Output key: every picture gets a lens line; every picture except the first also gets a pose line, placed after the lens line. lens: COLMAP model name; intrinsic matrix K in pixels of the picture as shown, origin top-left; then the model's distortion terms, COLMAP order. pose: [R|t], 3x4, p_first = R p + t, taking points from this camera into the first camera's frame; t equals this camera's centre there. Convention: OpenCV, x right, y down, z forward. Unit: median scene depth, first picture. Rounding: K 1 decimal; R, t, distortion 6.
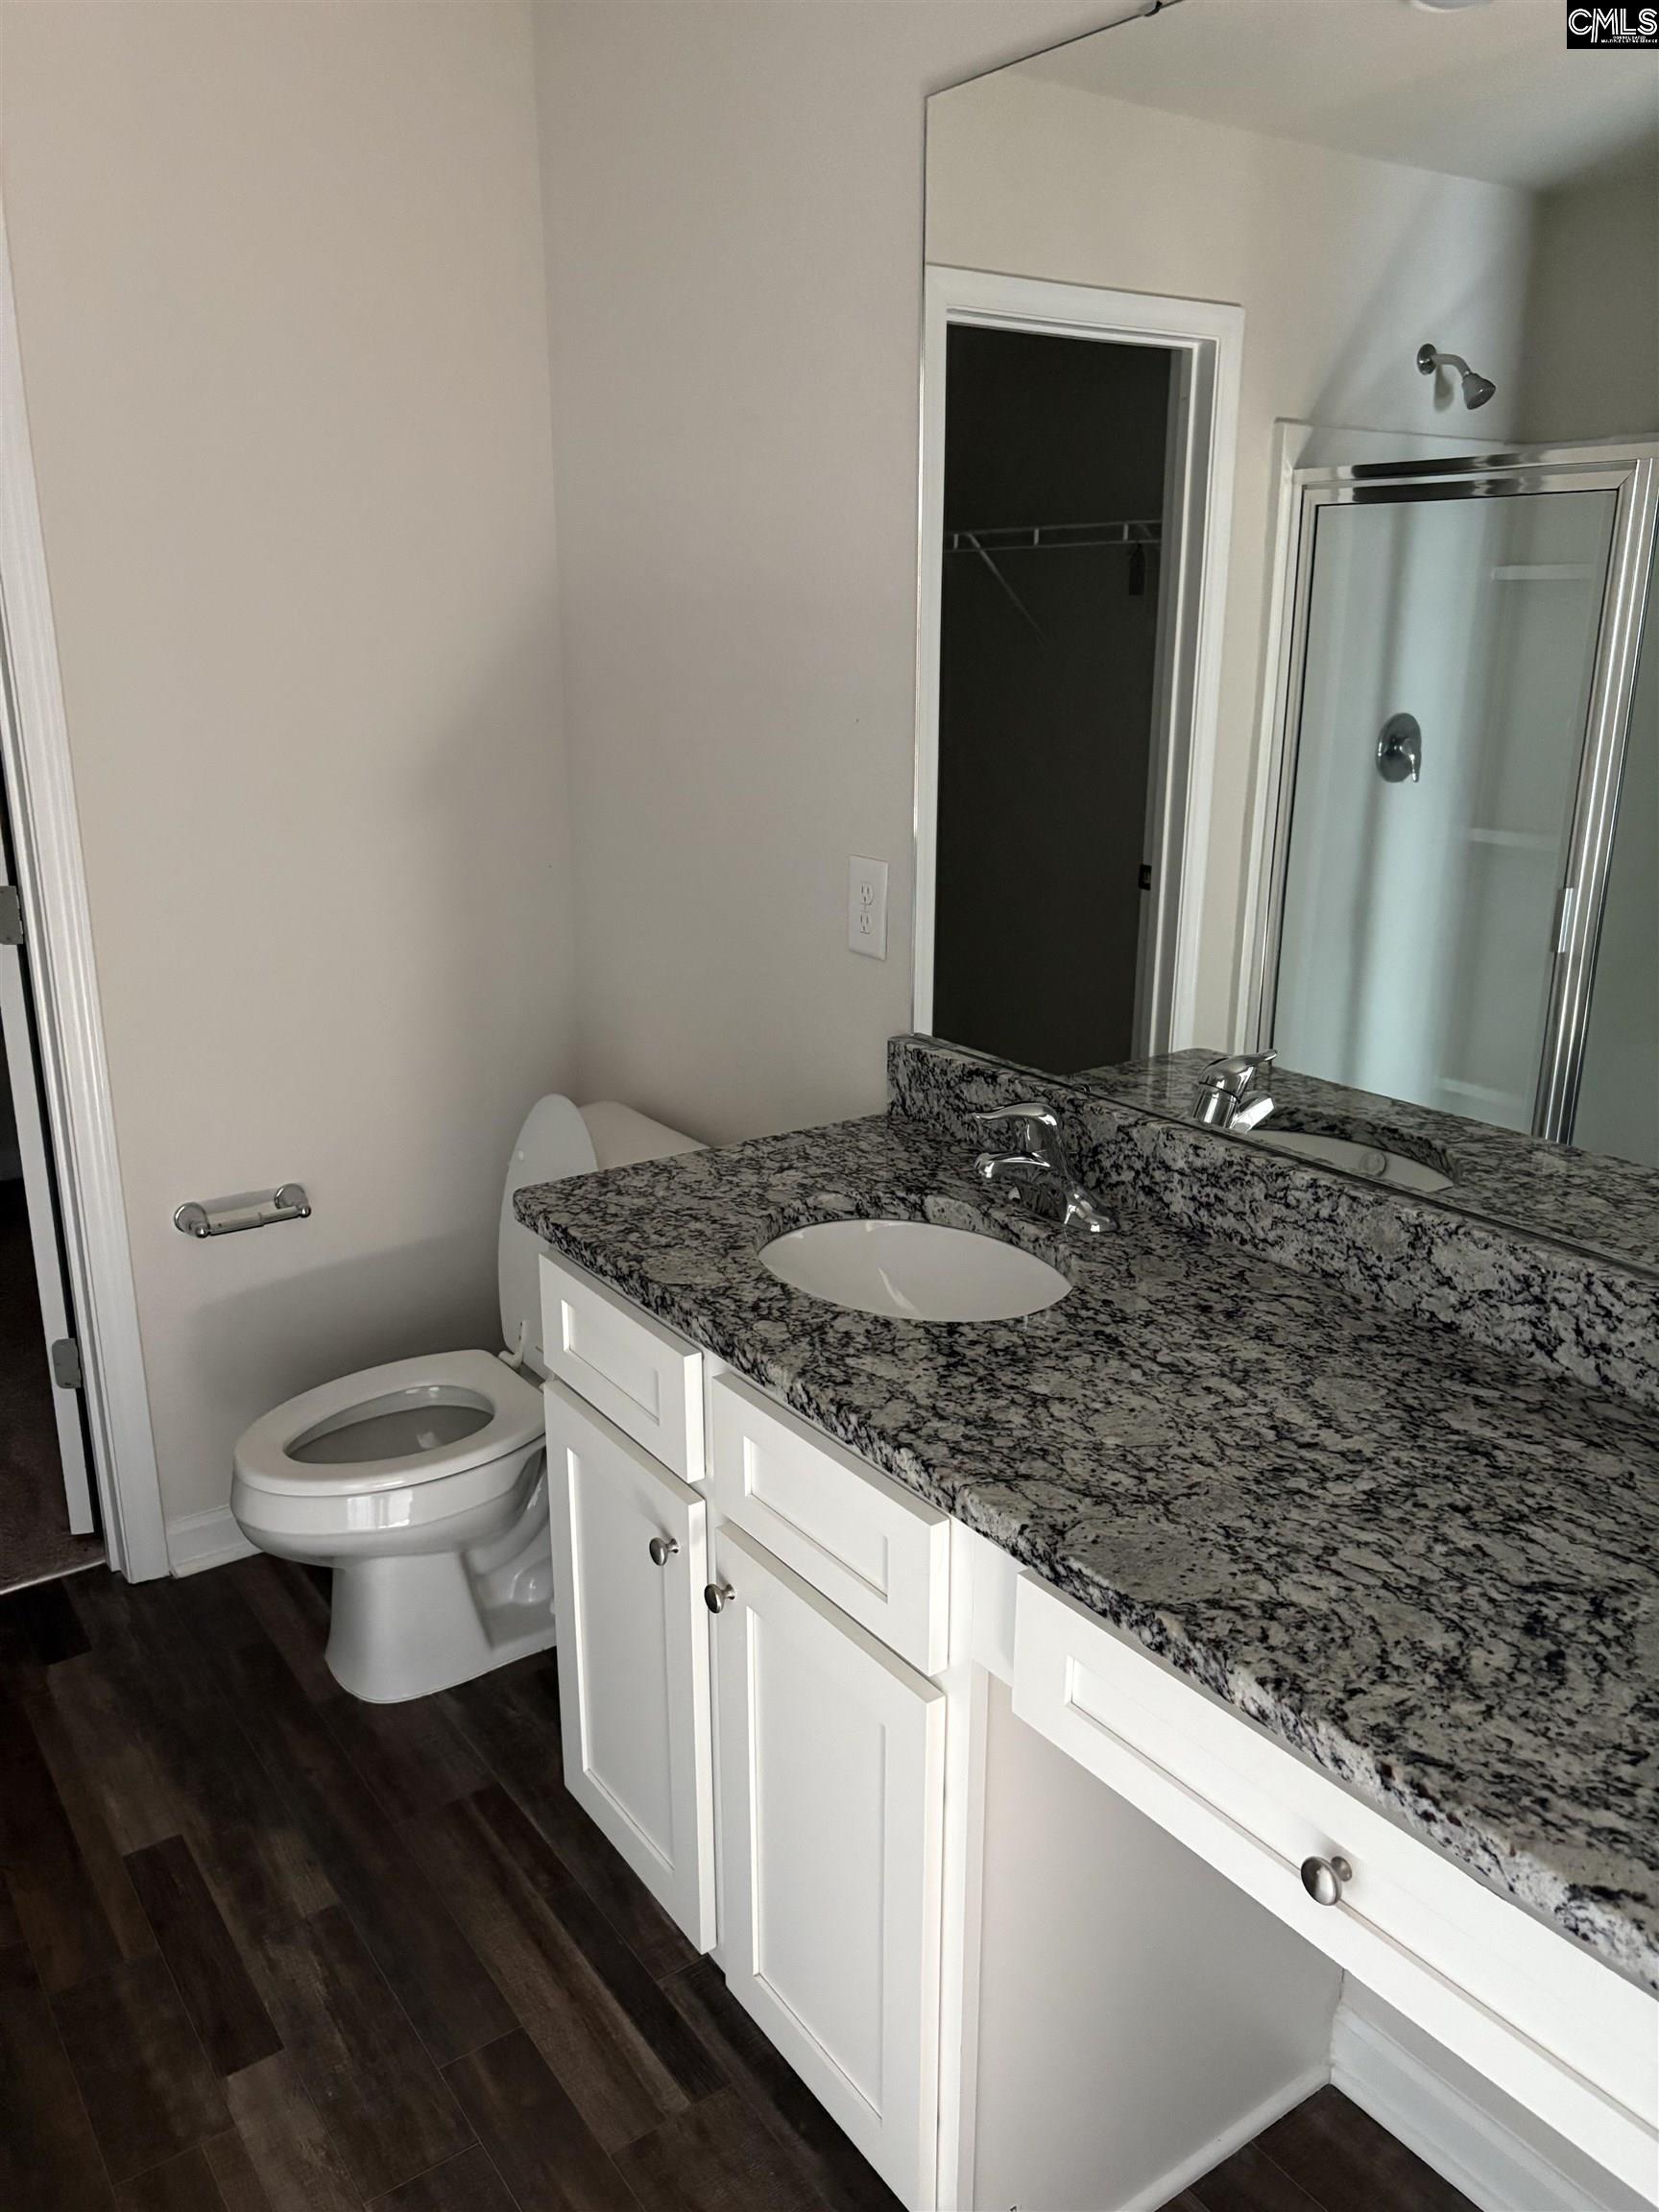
lens RADIAL K [[1674.3, 0, 828.1], [0, 1674.3, 1094.9], [0, 0, 1]] dist [0.003756, -0.008940]
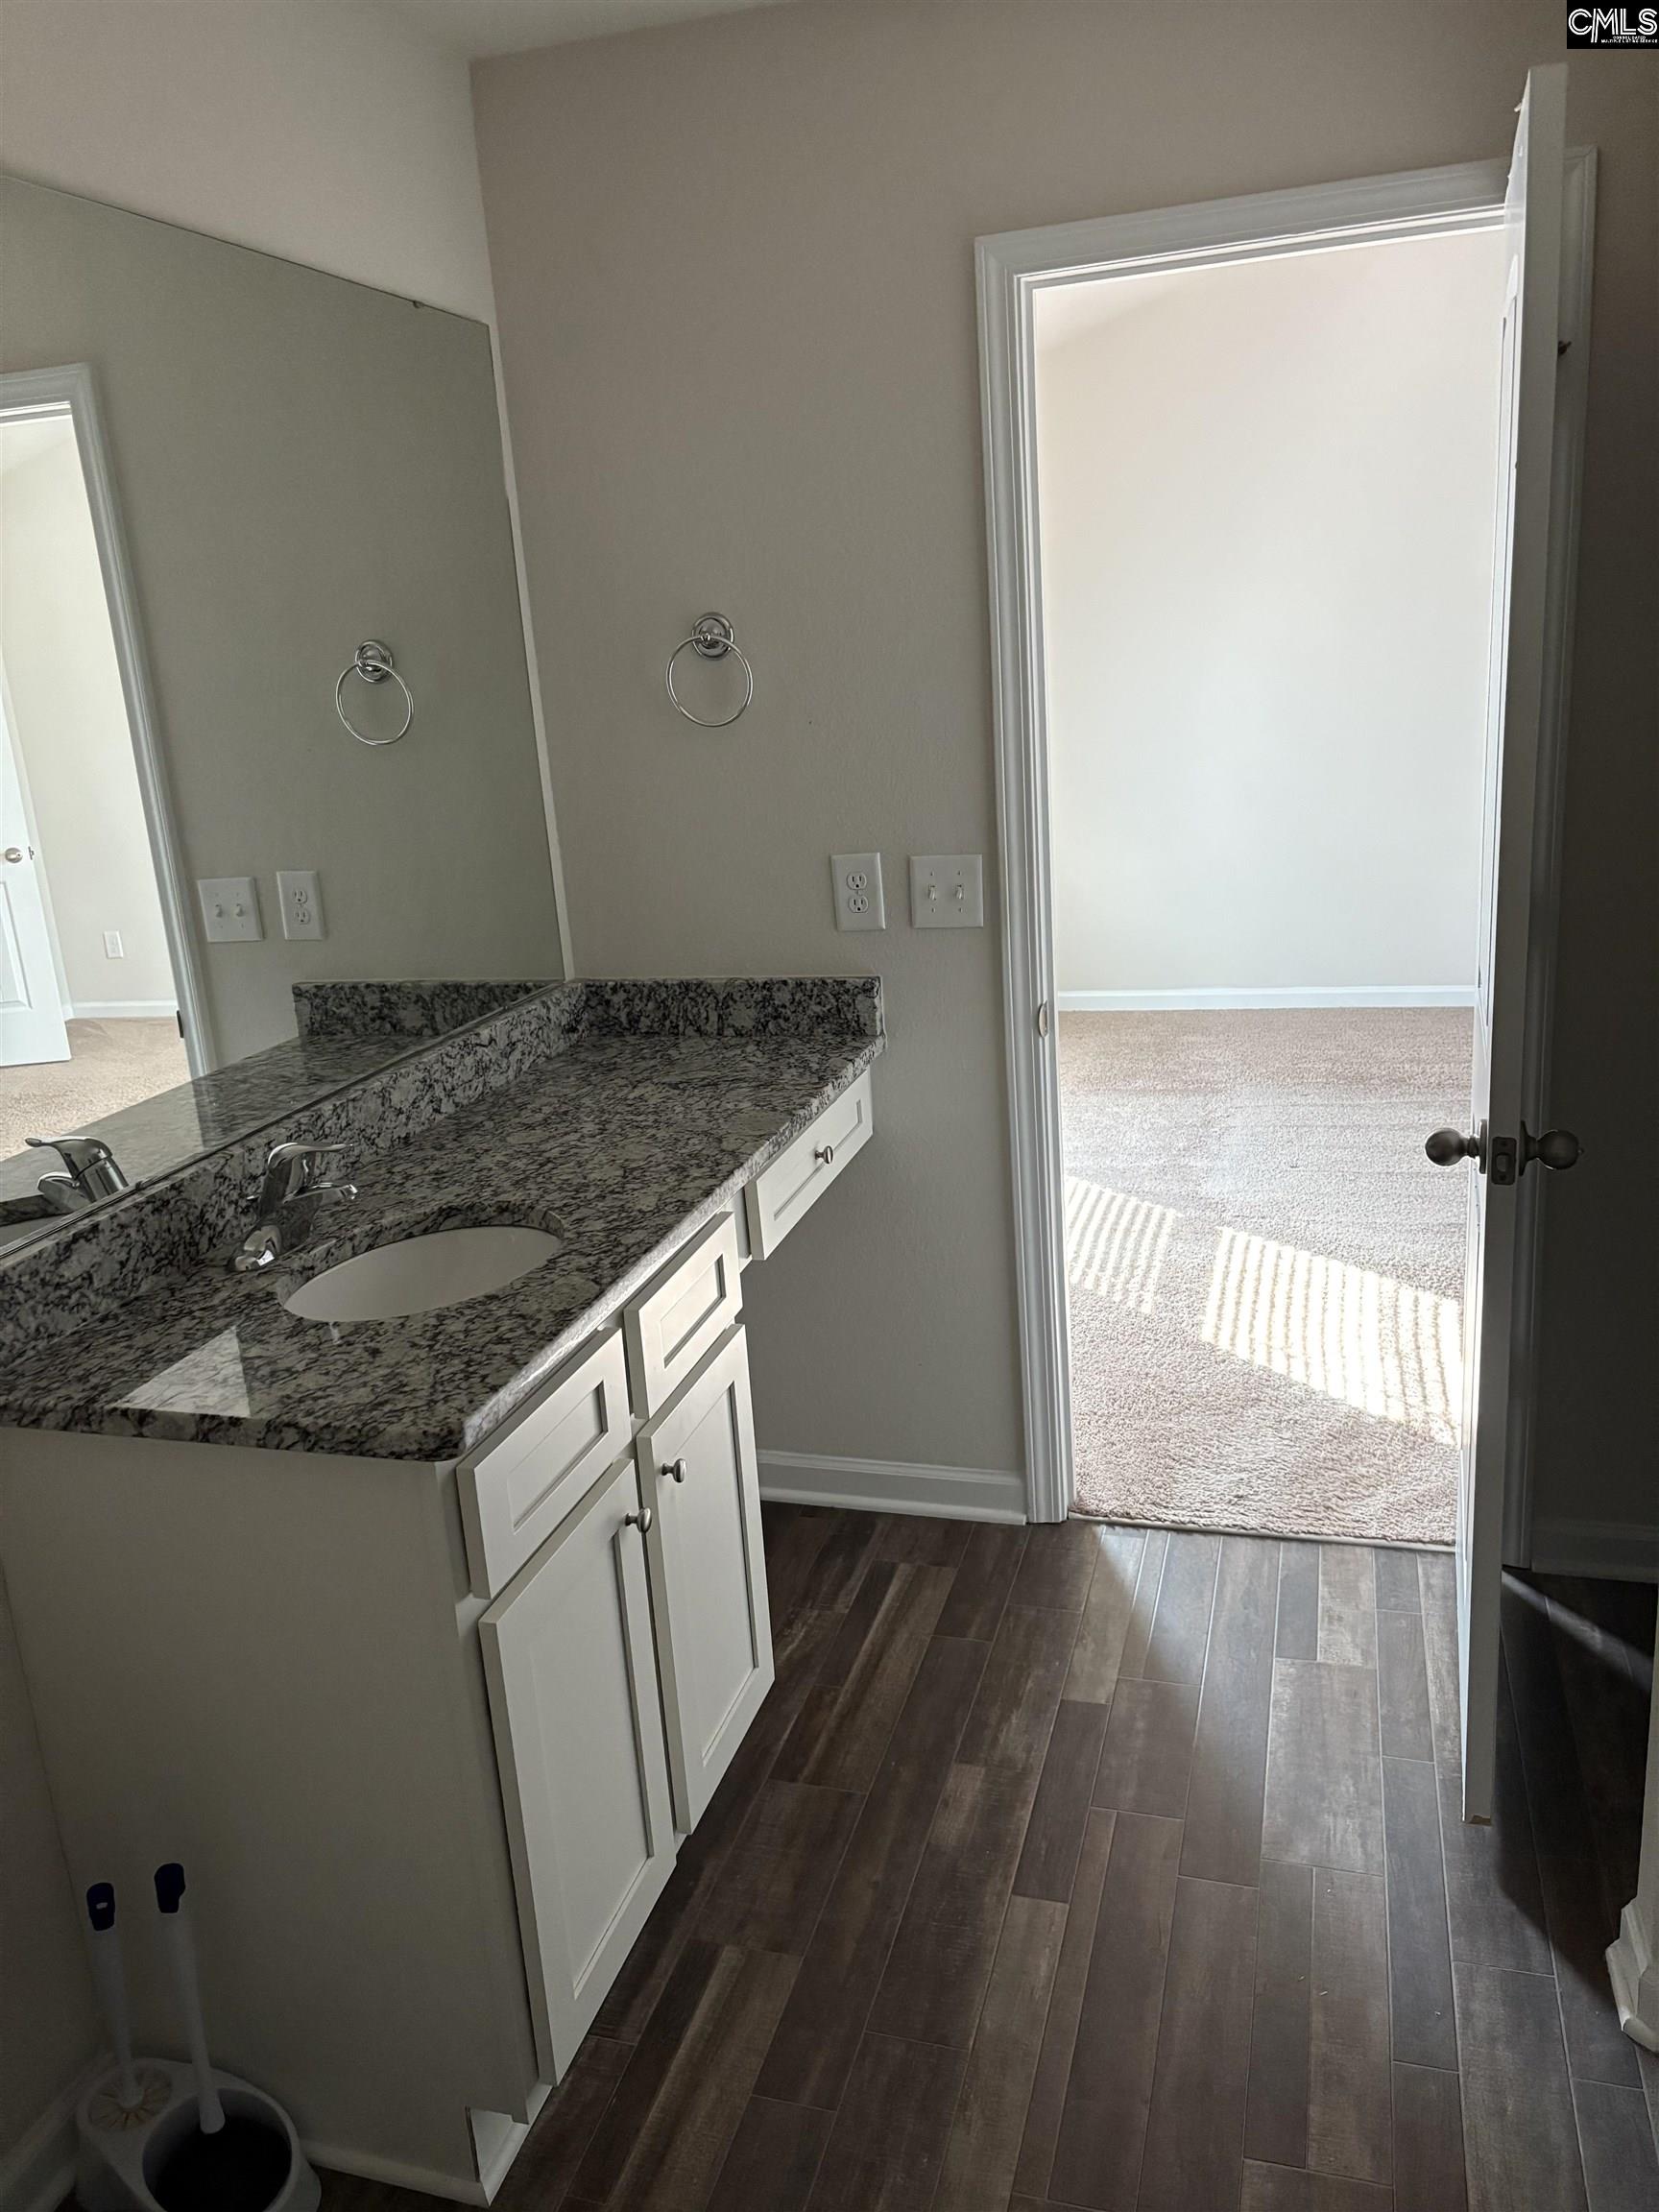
lens RADIAL K [[1674.3, 0, 824.5], [0, 1674.3, 1111.4], [0, 0, 1]] dist [0.003756, -0.008940]
pose [[-0.627995, -0.167234, 0.760036, -1.047717], [0.276893, 0.864710, 0.419054, -0.425060], [-0.727291, 0.473613, -0.496728, 1.433092]]
